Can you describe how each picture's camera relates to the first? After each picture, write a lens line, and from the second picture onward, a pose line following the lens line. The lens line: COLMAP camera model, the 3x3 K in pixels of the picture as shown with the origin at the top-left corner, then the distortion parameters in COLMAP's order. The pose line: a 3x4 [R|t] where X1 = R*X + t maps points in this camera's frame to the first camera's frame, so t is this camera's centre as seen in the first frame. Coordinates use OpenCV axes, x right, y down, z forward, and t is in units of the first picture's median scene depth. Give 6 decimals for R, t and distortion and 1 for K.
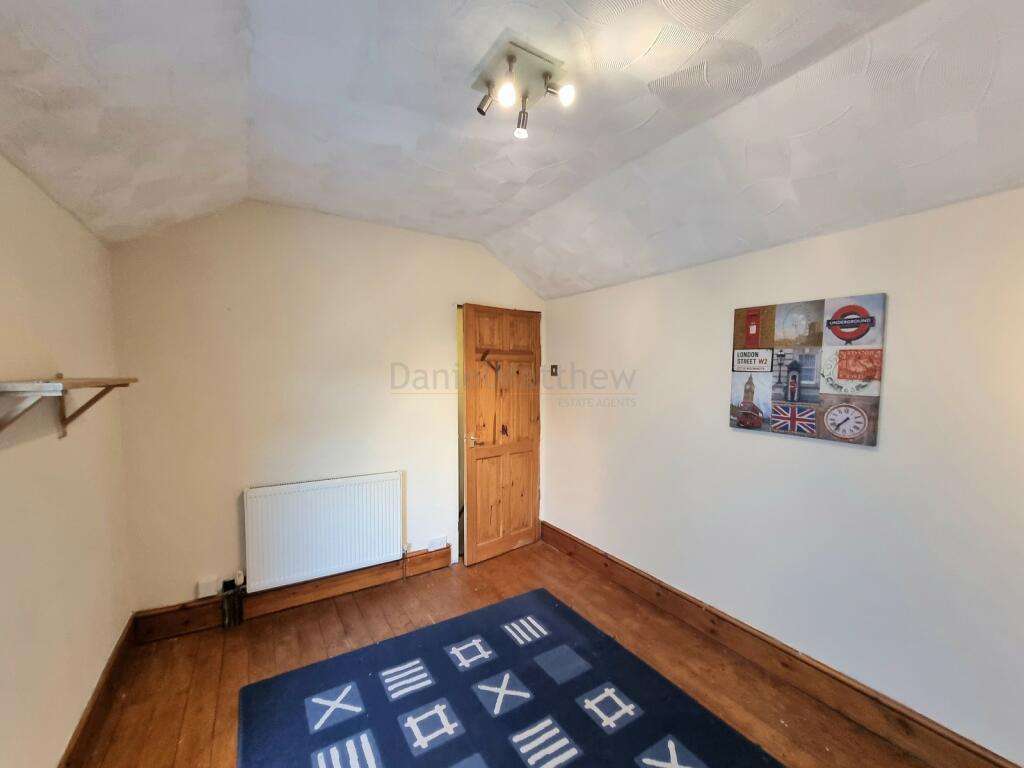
lens RADIAL K [[420.7, 0, 517.8], [0, 420.7, 395.4], [0, 0, 1]] dist [-0.002078, -0.000060]
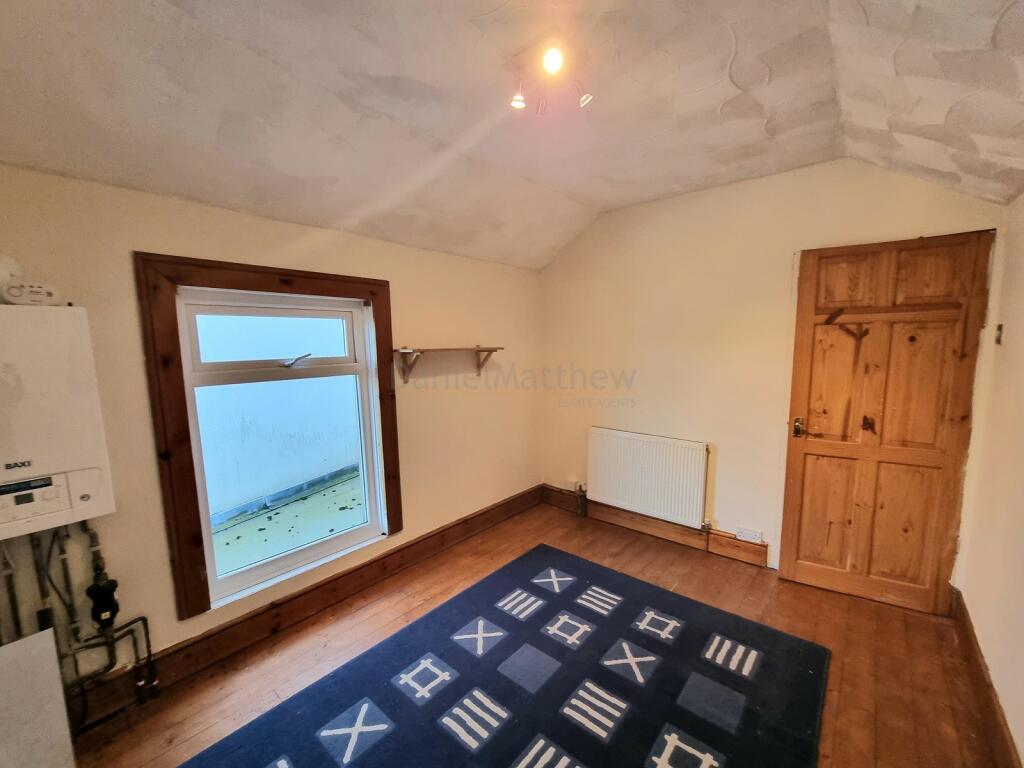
lens RADIAL K [[420.7, 0, 517.8], [0, 420.7, 395.4], [0, 0, 1]] dist [-0.002078, -0.000060]
pose [[0.301993, 0.111178, -0.946805, 0.462691], [-0.040020, 0.993779, 0.103929, -0.013341], [0.952470, 0.006506, 0.304564, 0.259064]]
